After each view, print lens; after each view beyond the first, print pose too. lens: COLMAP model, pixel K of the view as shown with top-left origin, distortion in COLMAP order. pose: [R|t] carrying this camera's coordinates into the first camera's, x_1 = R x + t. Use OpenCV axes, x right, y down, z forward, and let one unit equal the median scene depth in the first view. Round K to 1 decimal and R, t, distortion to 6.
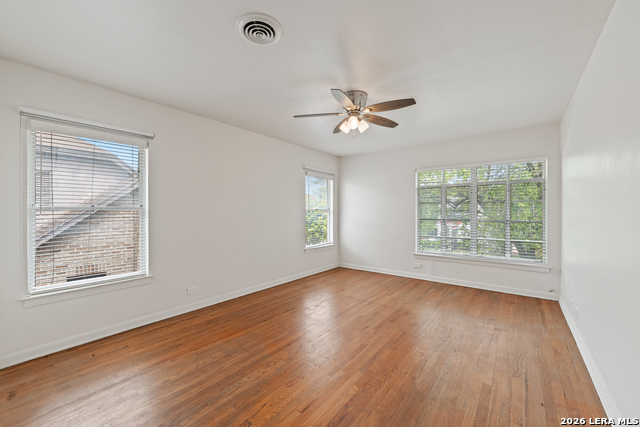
lens RADIAL K [[259.3, 0, 319.5], [0, 259.3, 211.6], [0, 0, 1]] dist [0.008061, -0.000795]
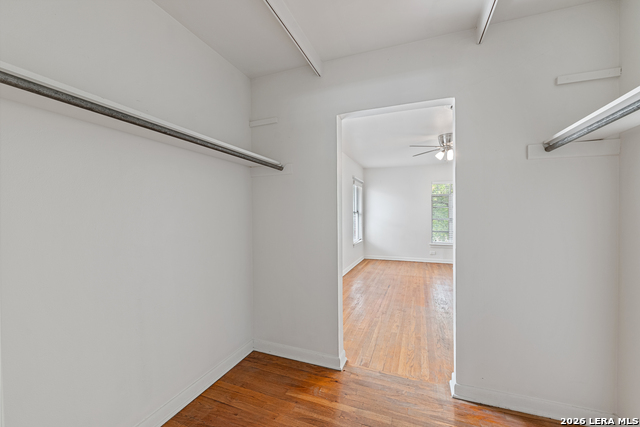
lens RADIAL K [[259.3, 0, 320.4], [0, 259.3, 213.4], [0, 0, 1]] dist [0.008061, -0.000795]
pose [[0.955626, -0.003581, 0.294563, -0.491206], [0.004197, 0.999990, -0.001458, 0.000378], [-0.294554, 0.002630, 0.955631, -0.106637]]
